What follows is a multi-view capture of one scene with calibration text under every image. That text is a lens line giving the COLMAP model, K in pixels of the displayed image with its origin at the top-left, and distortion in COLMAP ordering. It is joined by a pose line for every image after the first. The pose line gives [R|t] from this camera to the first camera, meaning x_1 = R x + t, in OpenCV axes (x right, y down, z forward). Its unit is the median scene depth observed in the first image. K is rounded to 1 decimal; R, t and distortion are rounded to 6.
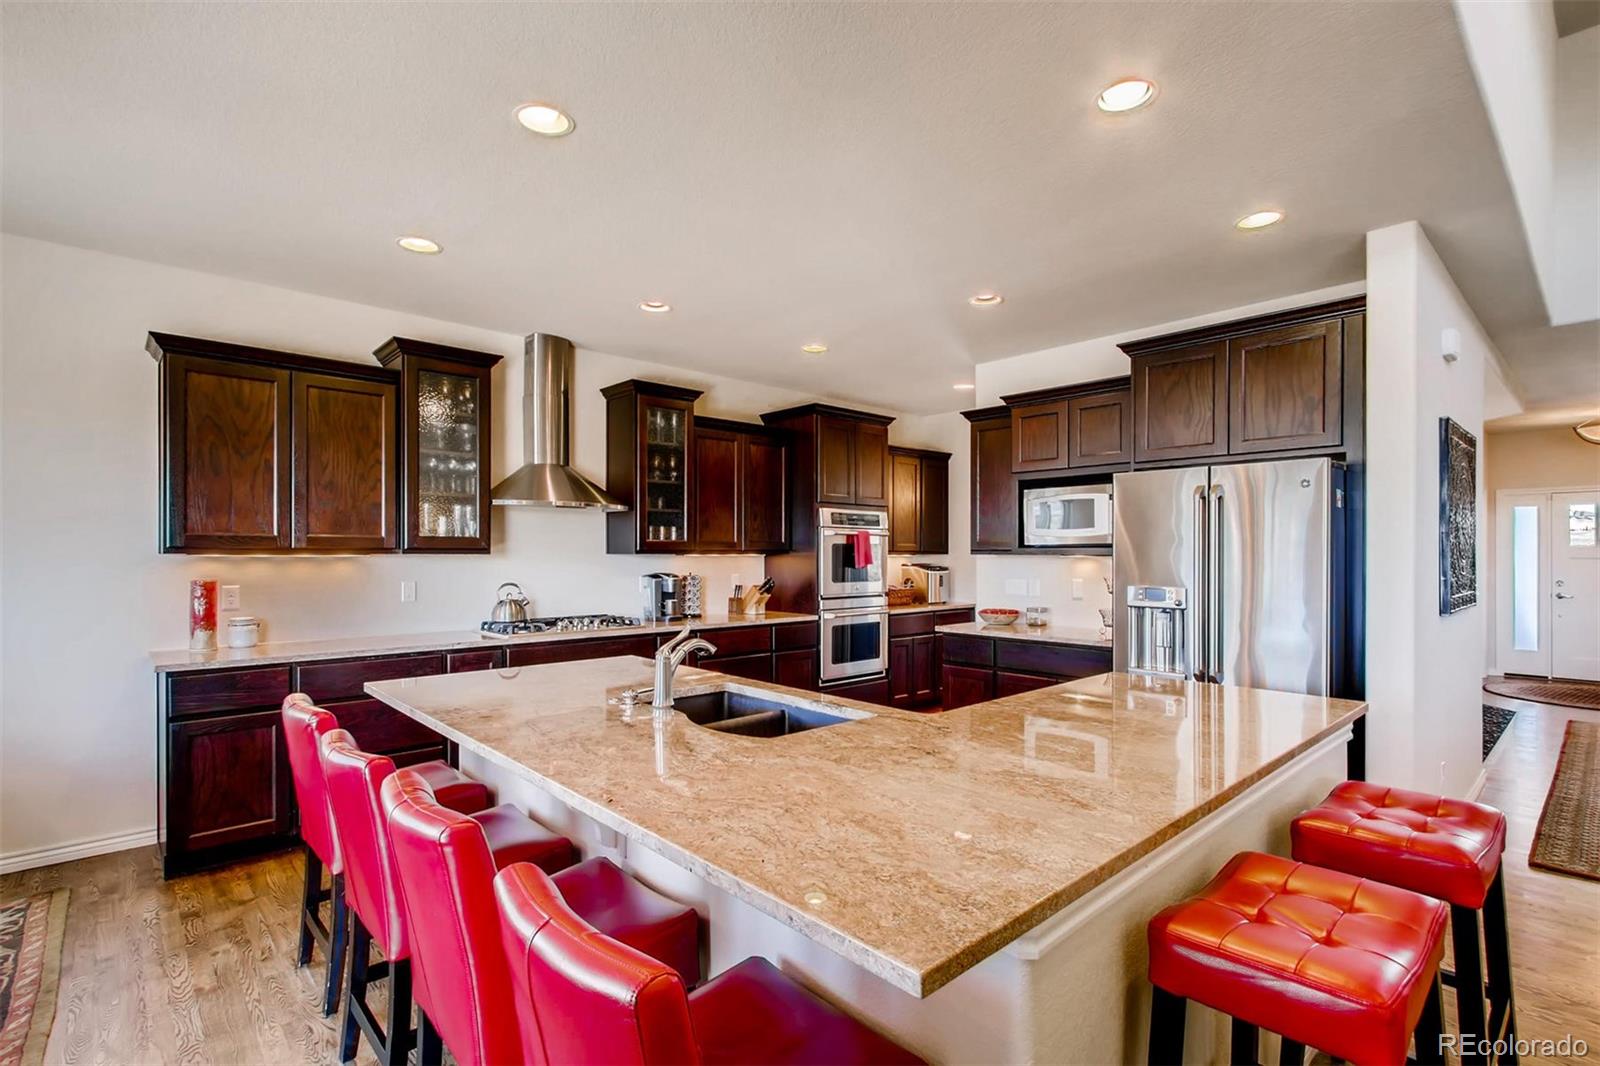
lens RADIAL K [[760.5, 0, 779.9], [0, 760.5, 551.9], [0, 0, 1]] dist [0.025720, 0.000105]
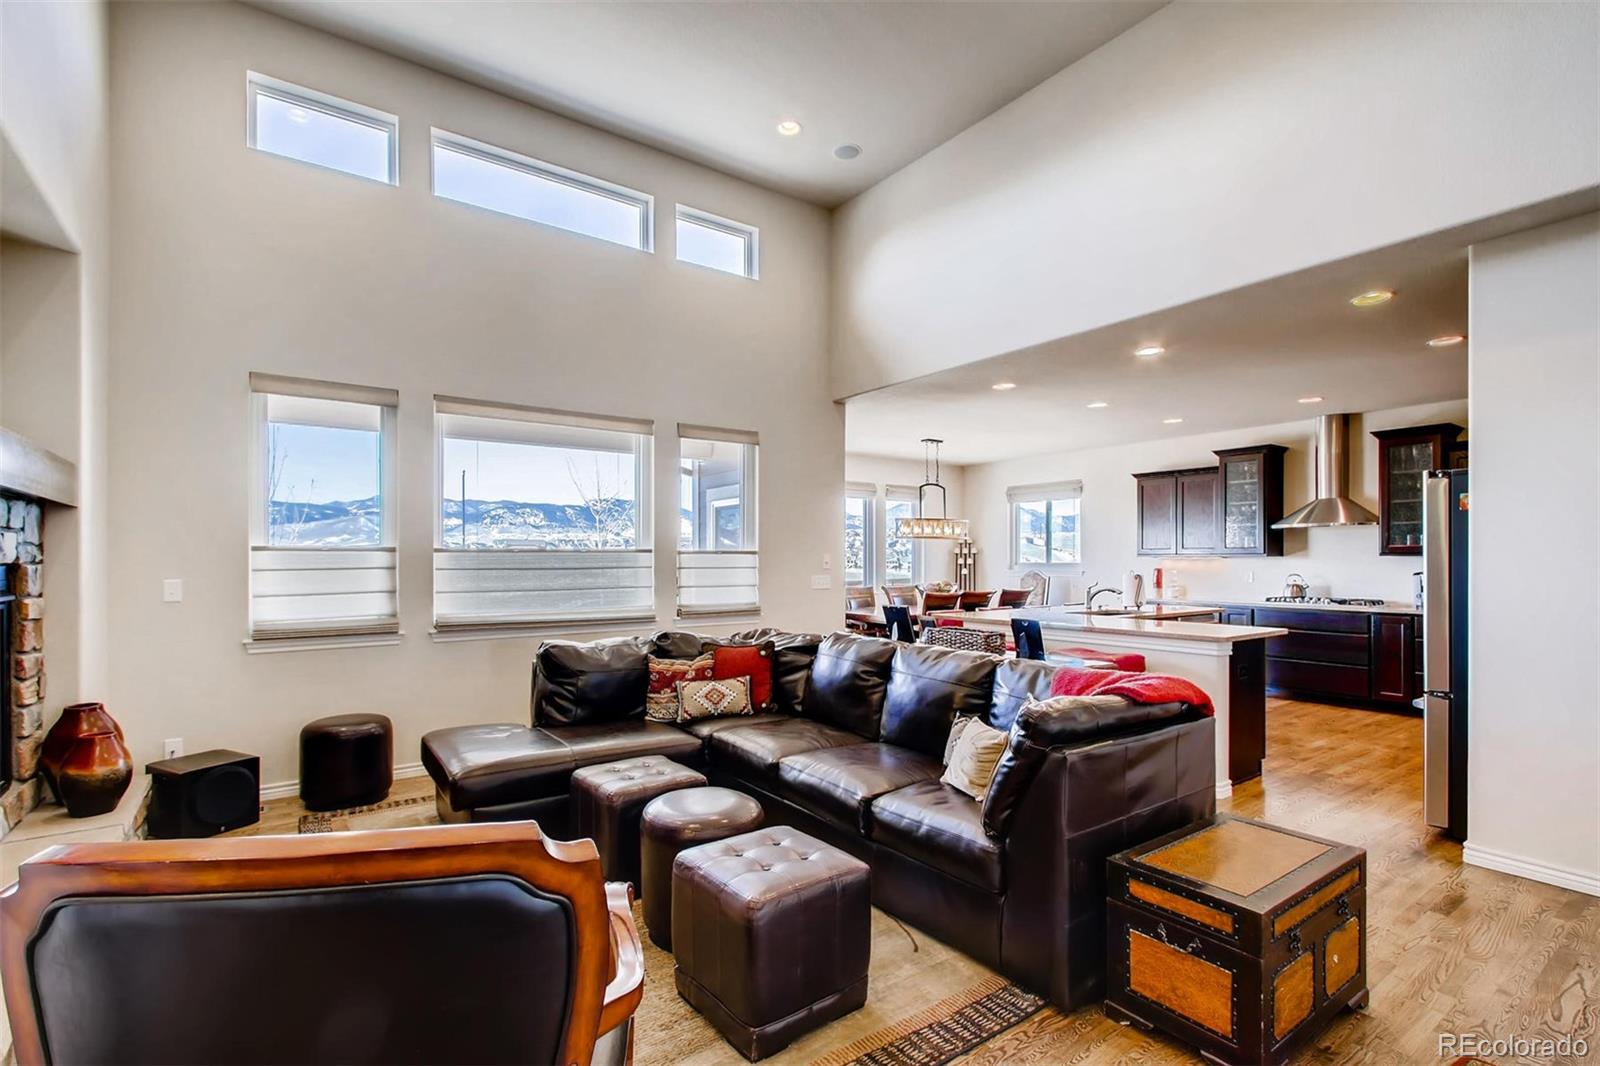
lens RADIAL K [[738.4, 0, 794.0], [0, 738.4, 562.2], [0, 0, 1]] dist [0.001767, 0.000396]
pose [[-0.093514, 0.001219, -0.995617, 1.782582], [-0.000454, 0.999999, 0.001267, 0.017473], [0.995618, 0.000571, -0.093513, 0.081990]]
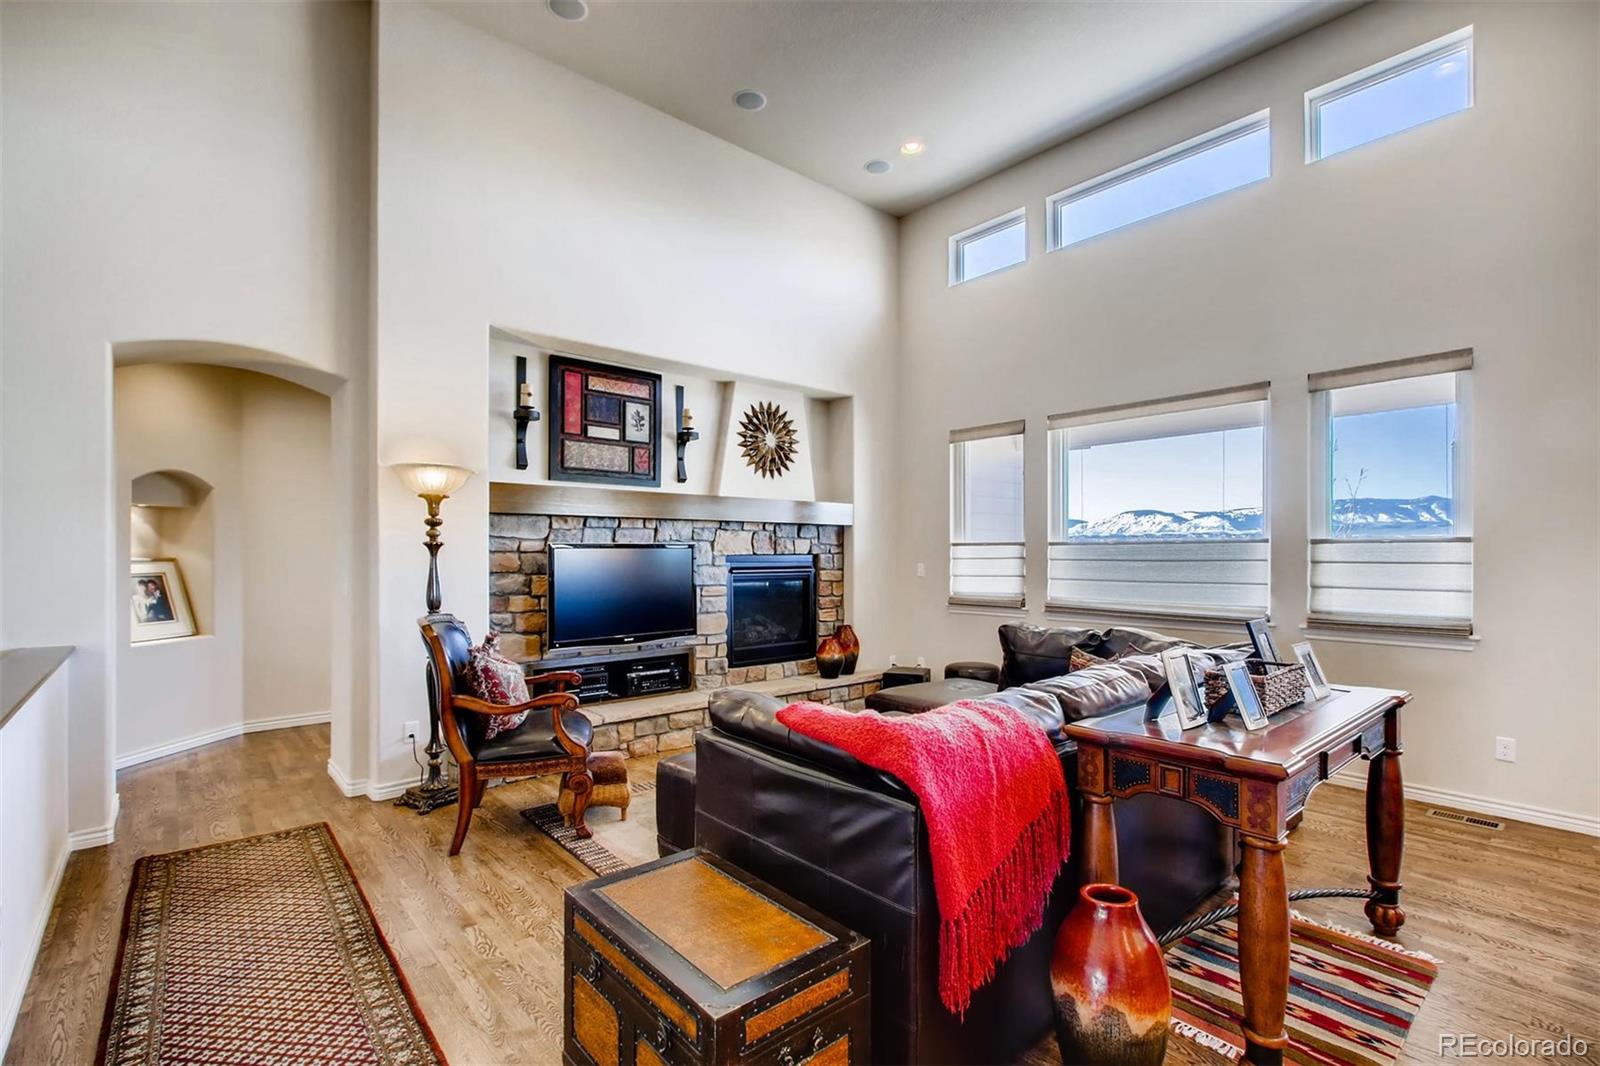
lens RADIAL K [[727.1, 0, 800.6], [0, 727.1, 551.9], [0, 0, 1]] dist [-0.000321, -0.000041]
pose [[-1.000000, -0.000461, -0.000150, 1.045356], [-0.000461, 1.000000, -0.000560, 0.016719], [0.000151, -0.000560, -1.000000, 0.921496]]
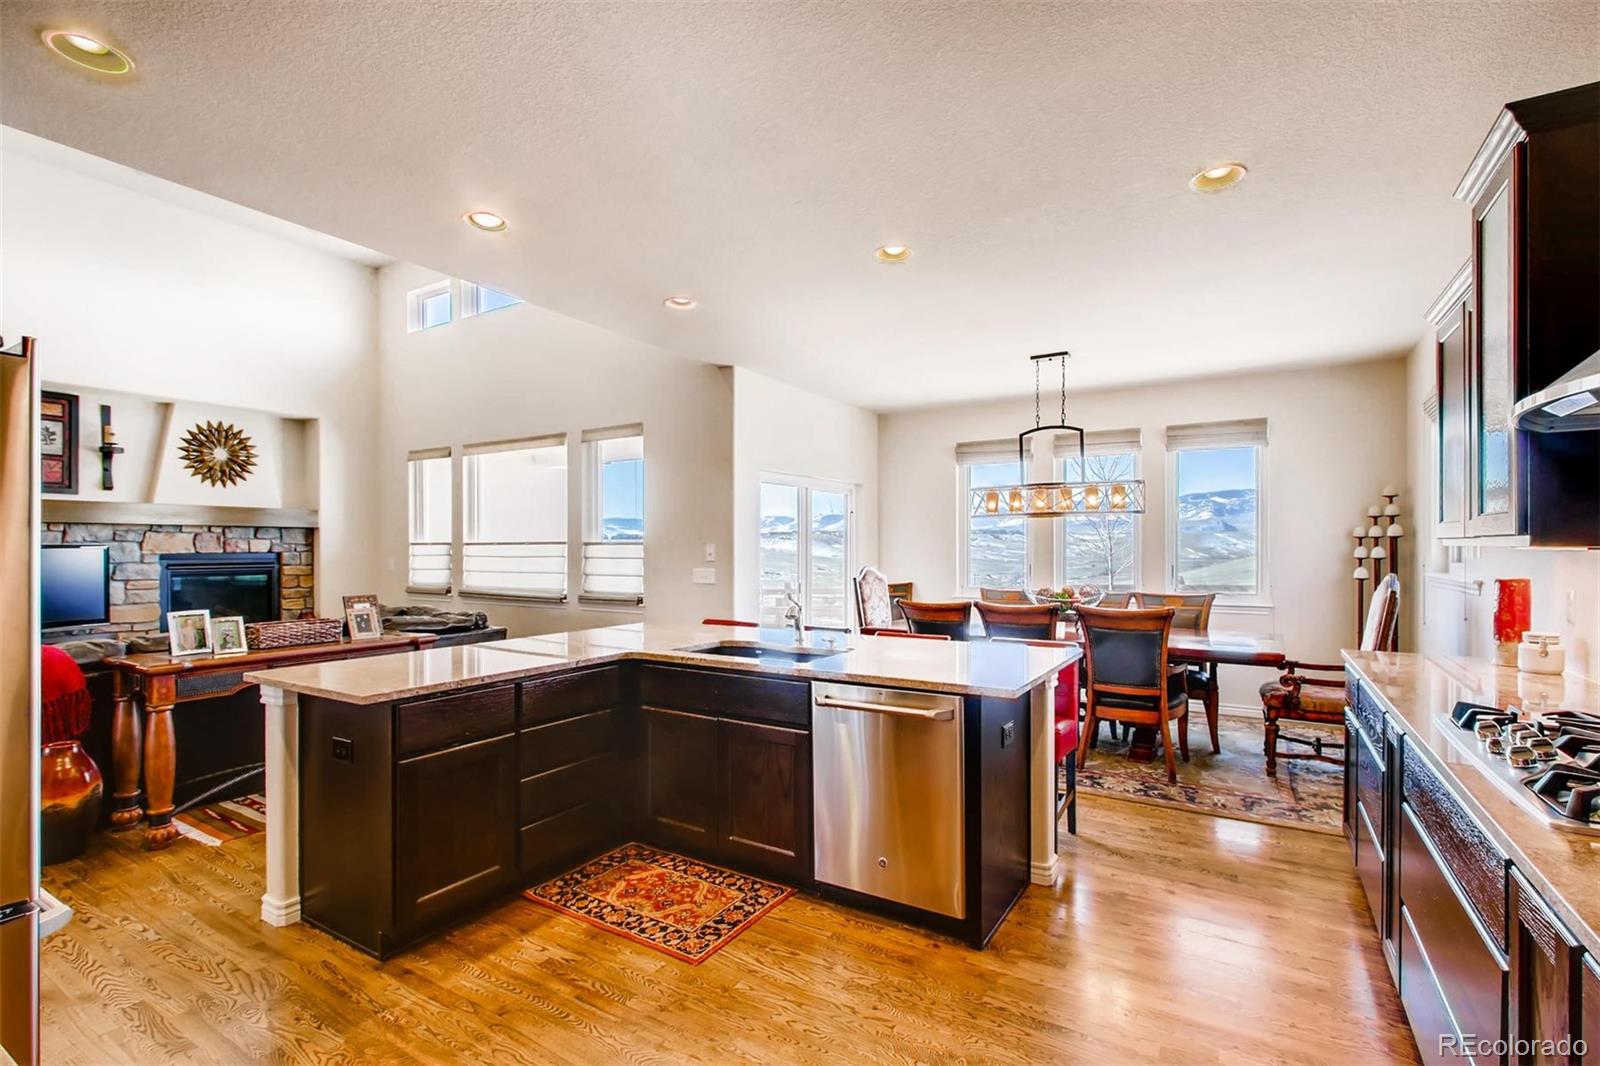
lens RADIAL K [[727.1, 0, 800.6], [0, 727.1, 551.9], [0, 0, 1]] dist [-0.000321, -0.000041]
pose [[-0.951913, 0.002872, -0.306355, 0.204561], [0.000331, 0.999965, 0.008347, 0.002997], [0.306368, 0.007845, -0.951881, 1.596520]]
